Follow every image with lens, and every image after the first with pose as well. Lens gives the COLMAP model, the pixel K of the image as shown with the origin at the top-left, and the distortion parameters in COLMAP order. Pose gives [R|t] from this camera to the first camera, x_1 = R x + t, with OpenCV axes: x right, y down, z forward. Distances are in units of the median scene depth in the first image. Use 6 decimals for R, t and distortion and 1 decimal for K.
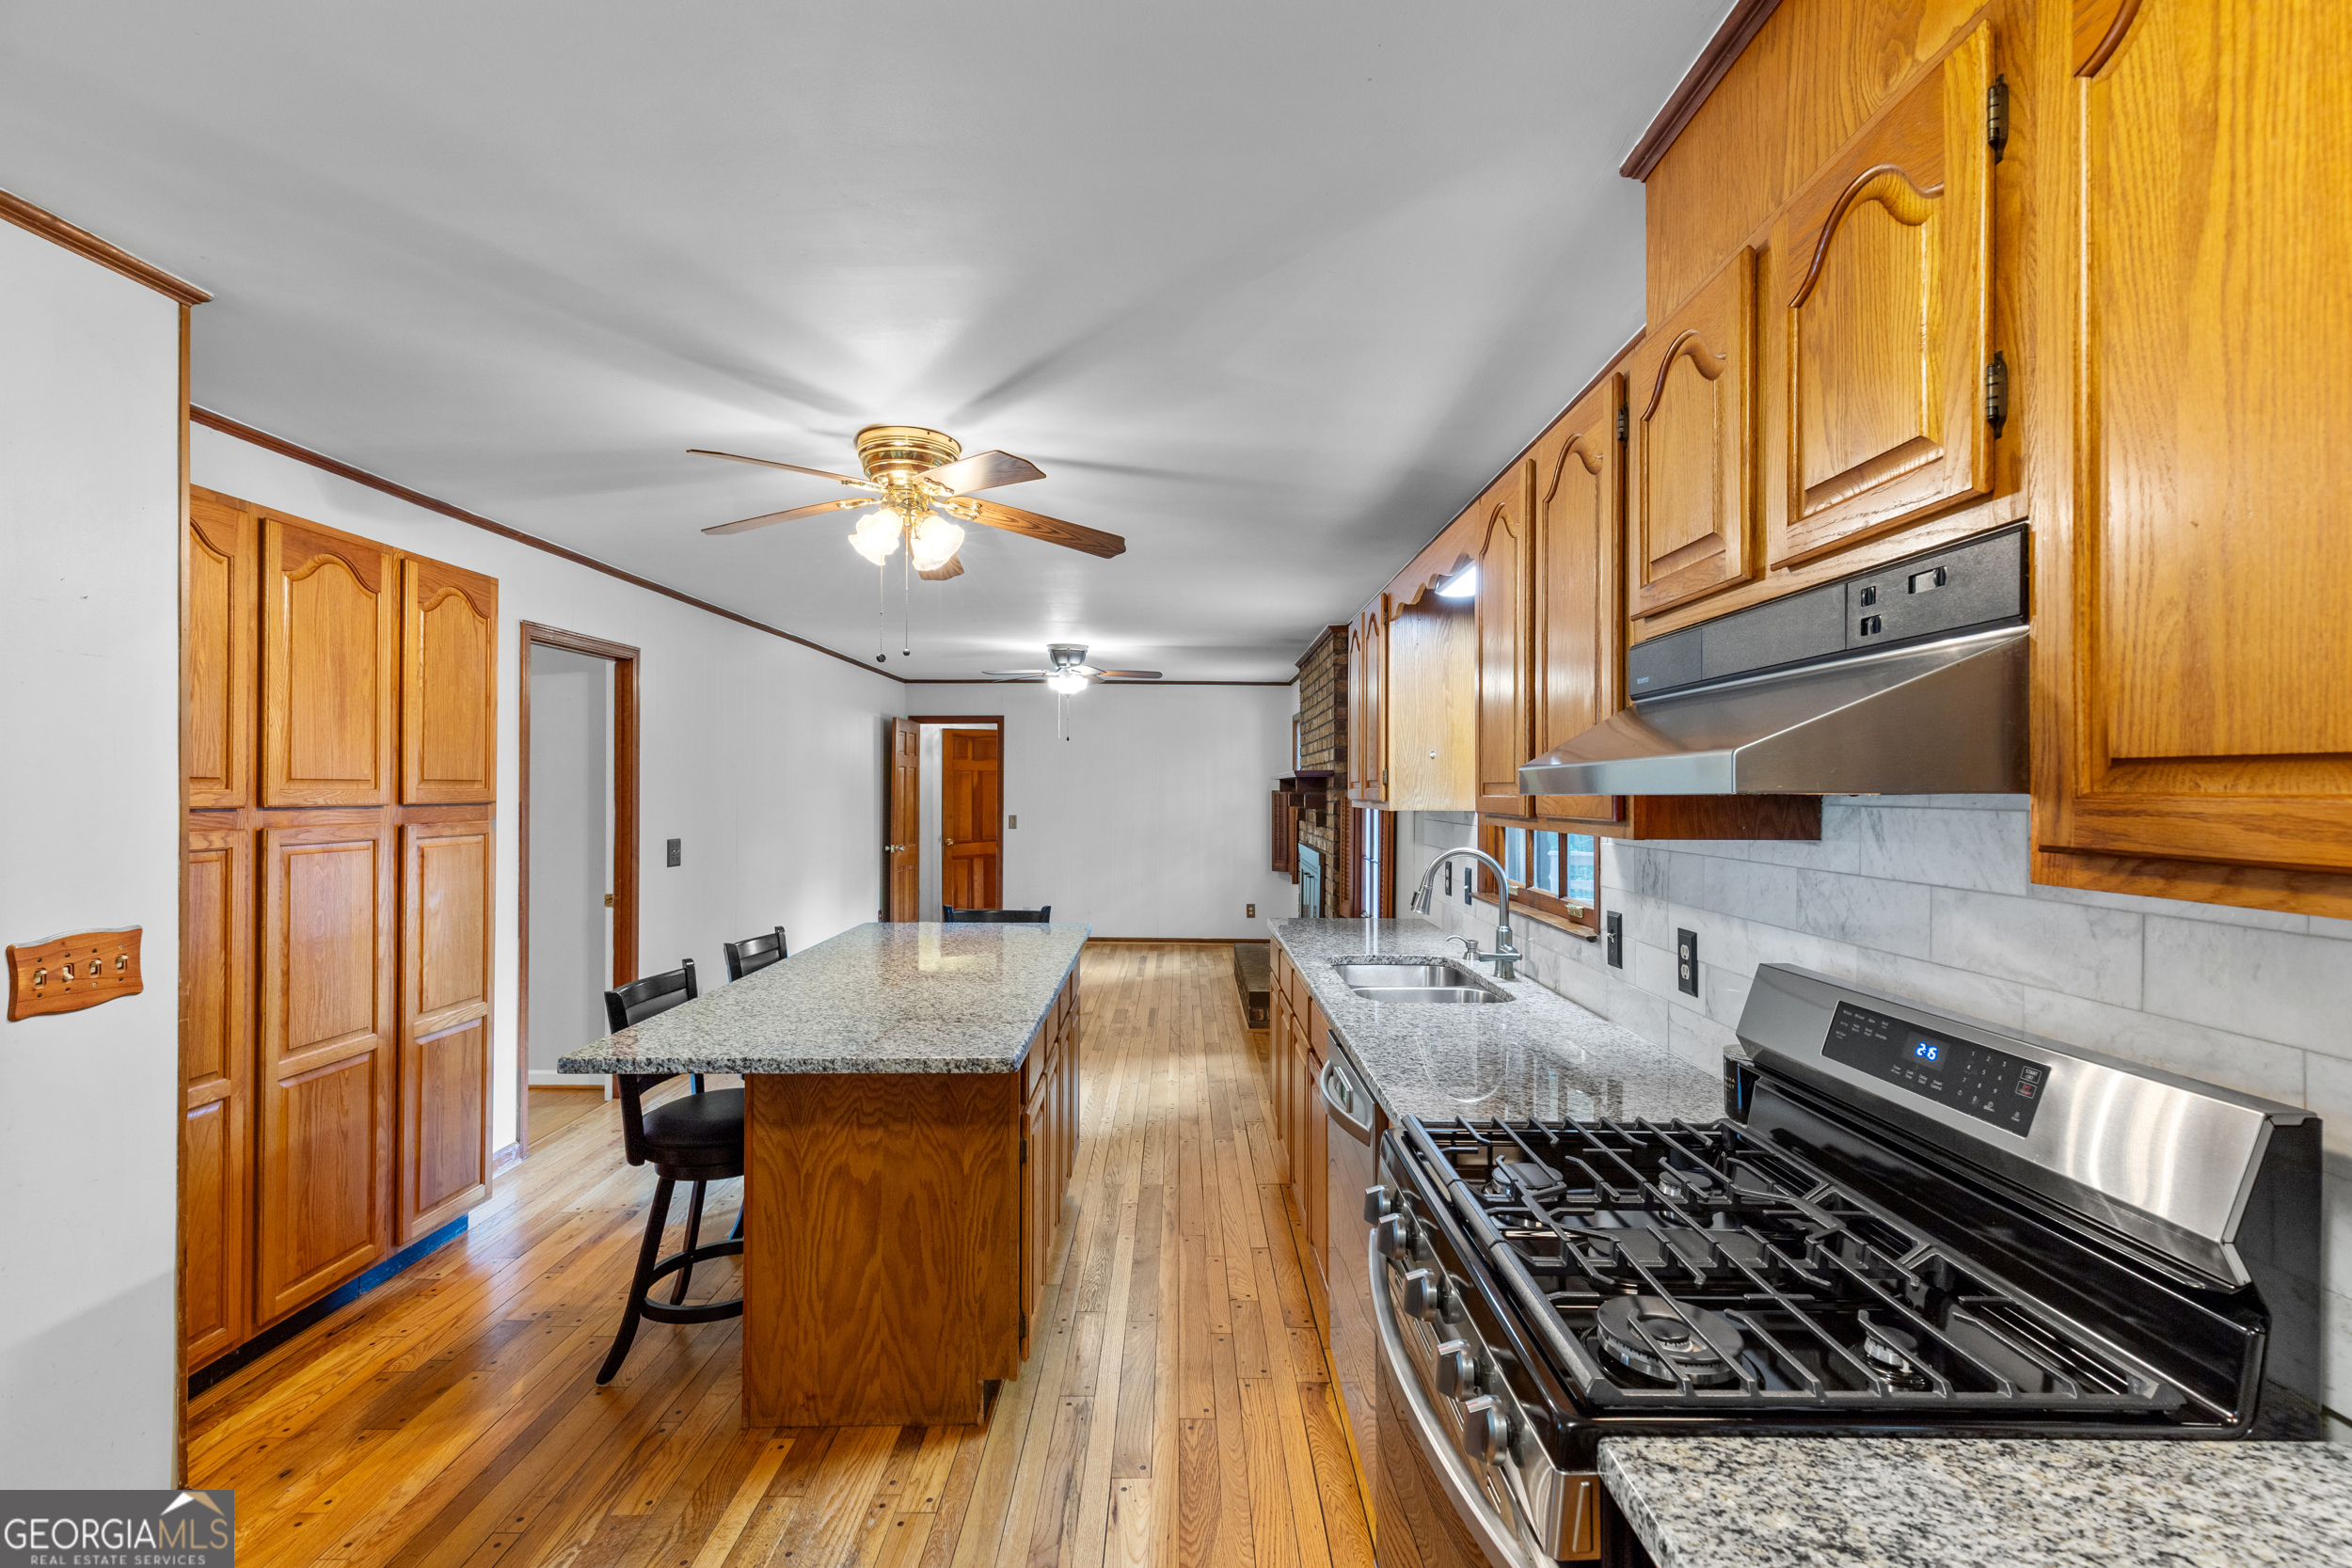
lens RADIAL K [[1065.3, 0, 1171.7], [0, 1065.3, 788.2], [0, 0, 1]] dist [0.007533, -0.000920]
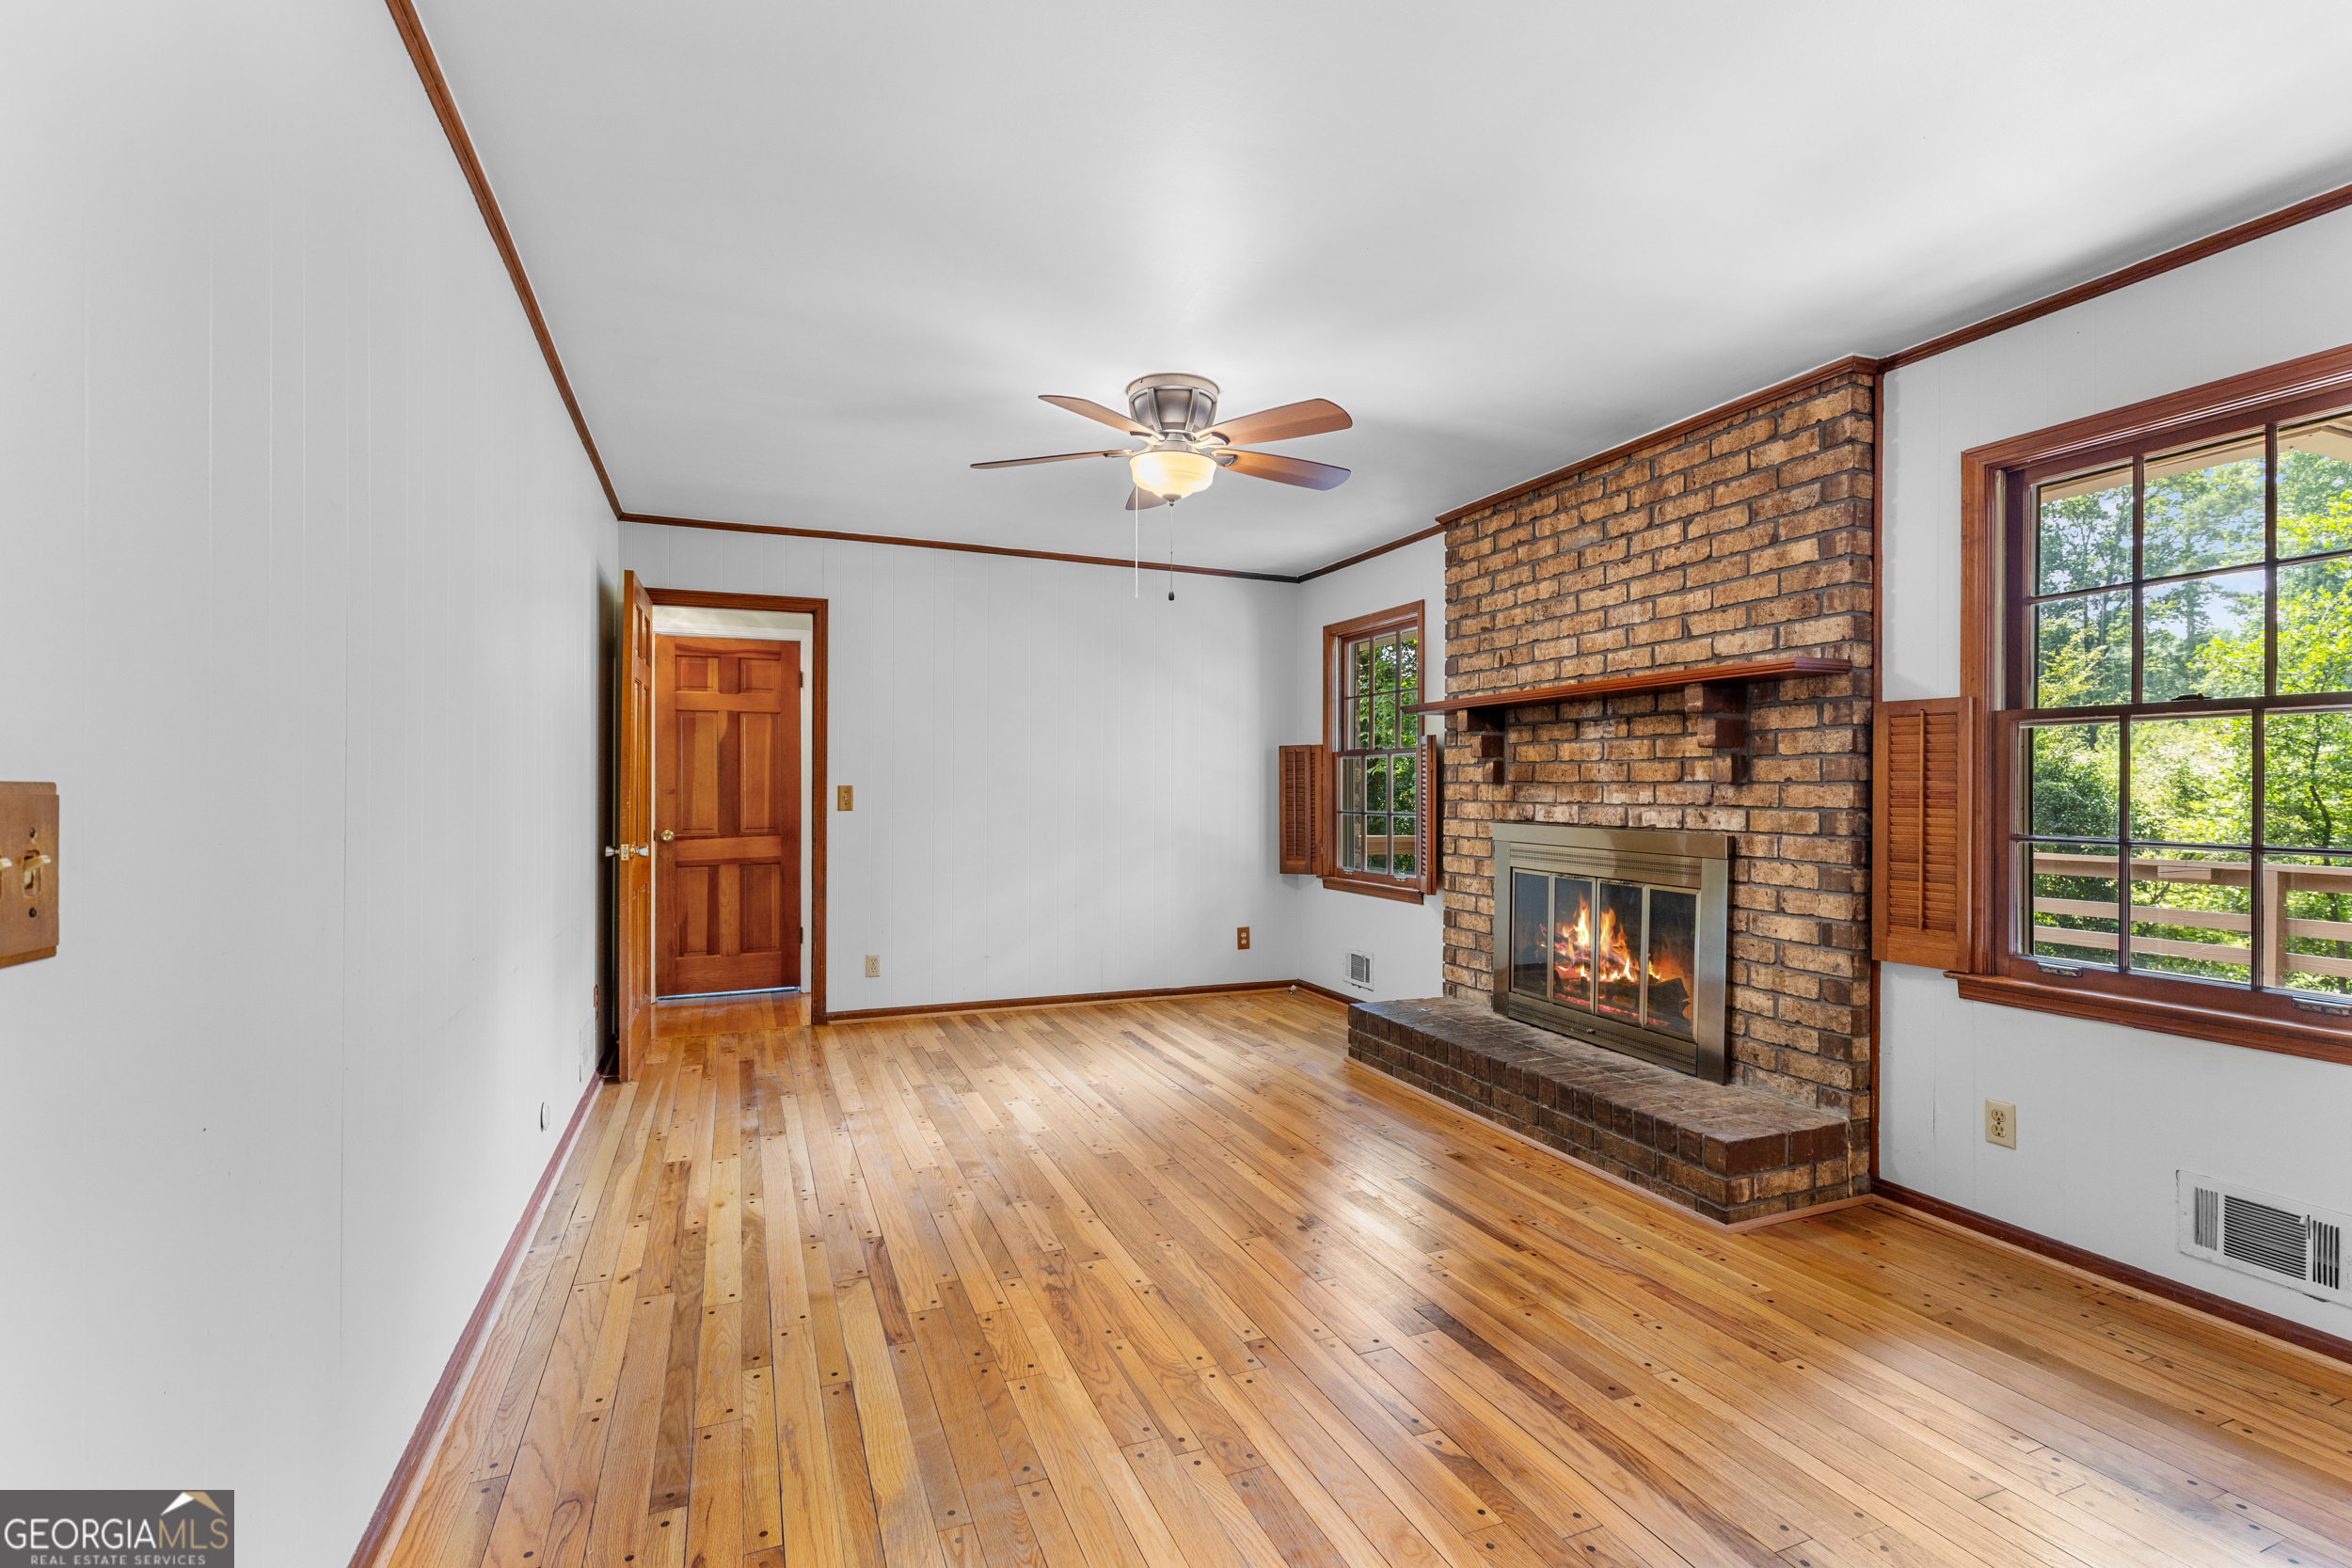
lens RADIAL K [[1065.3, 0, 1172.1], [0, 1065.3, 776.8], [0, 0, 1]] dist [0.007533, -0.000920]
pose [[0.924719, 0.002383, 0.380644, -0.201595], [0.000316, 0.999975, -0.007029, 0.024999], [-0.380651, 0.006620, 0.924695, 0.438407]]
